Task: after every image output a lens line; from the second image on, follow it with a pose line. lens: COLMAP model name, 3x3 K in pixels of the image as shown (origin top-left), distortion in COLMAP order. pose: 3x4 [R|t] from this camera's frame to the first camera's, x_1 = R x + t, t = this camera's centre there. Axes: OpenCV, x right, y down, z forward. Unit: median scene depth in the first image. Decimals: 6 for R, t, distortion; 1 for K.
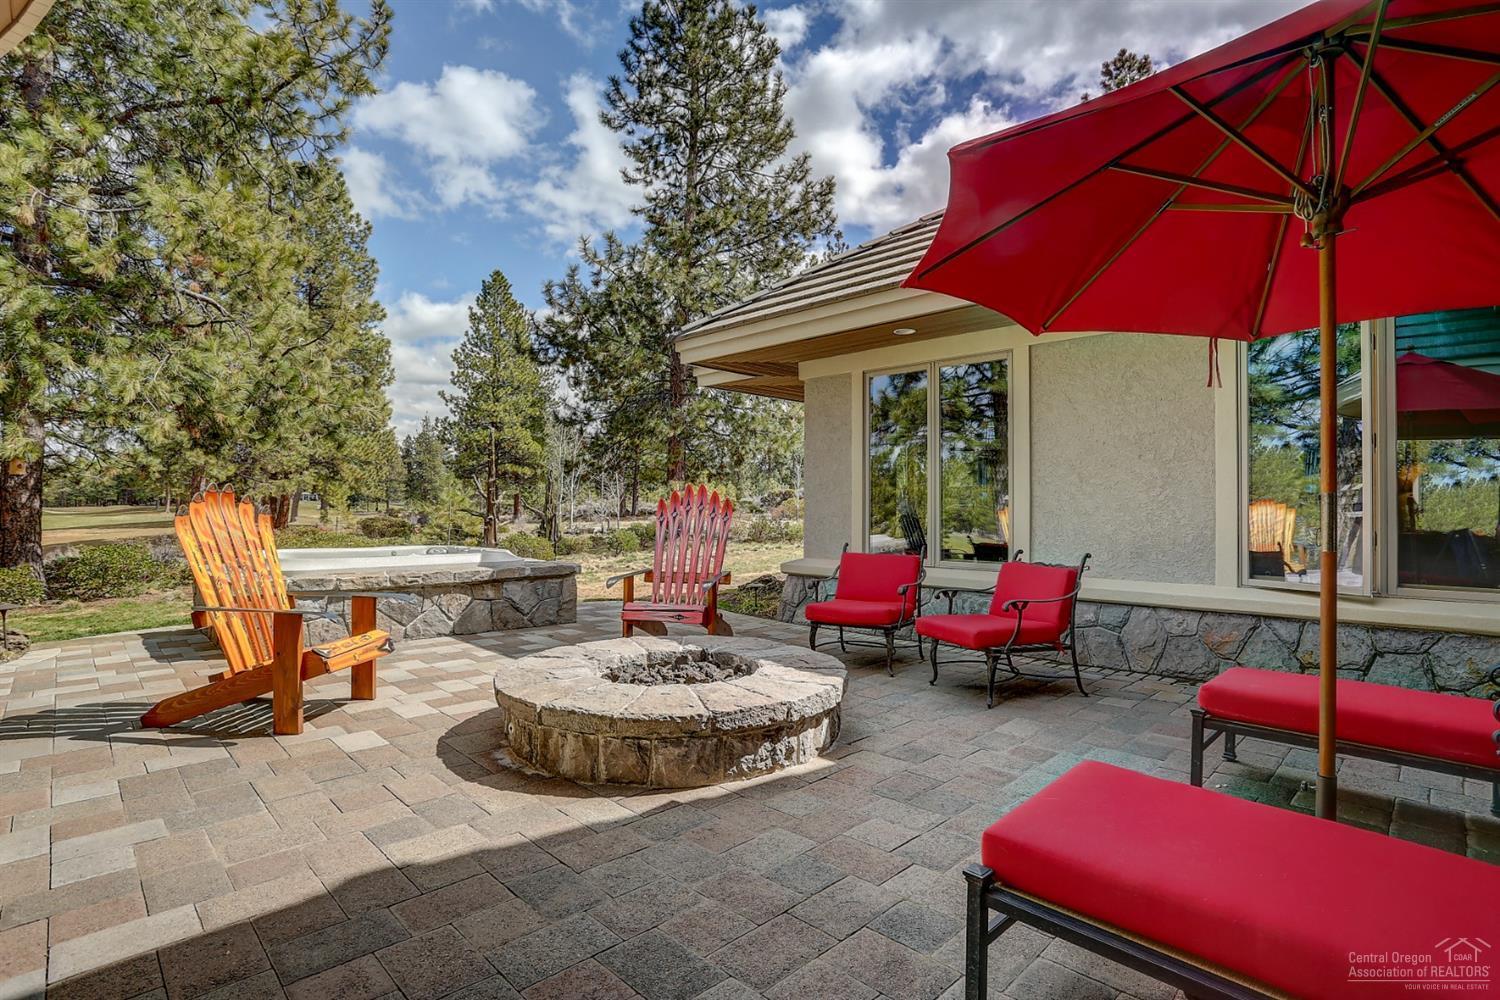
lens RADIAL K [[721.2, 0, 750.0], [0, 721.2, 500.0], [0, 0, 1]] dist [-0.001425, -0.000175]
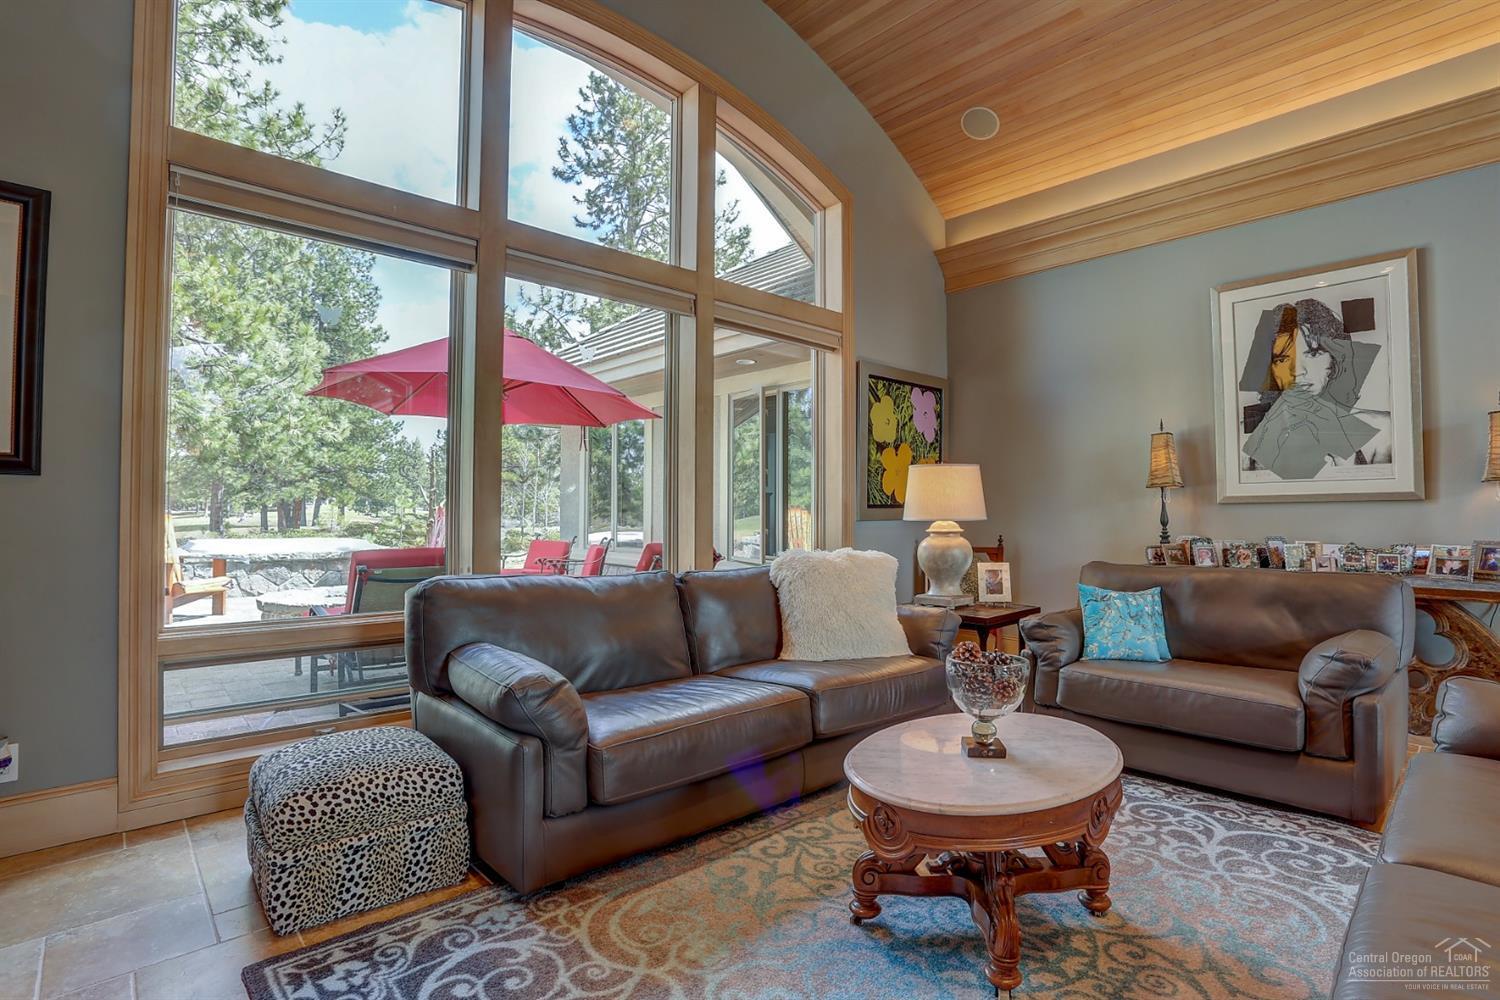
lens RADIAL K [[734.4, 0, 750.0], [0, 734.4, 500.0], [0, 0, 1]] dist [0.001459, 0.000692]
pose [[0.998779, 0.000895, -0.049384, 0.168075], [-0.001239, 0.999975, -0.006934, -0.001312], [0.049377, 0.006987, 0.998756, -0.149630]]
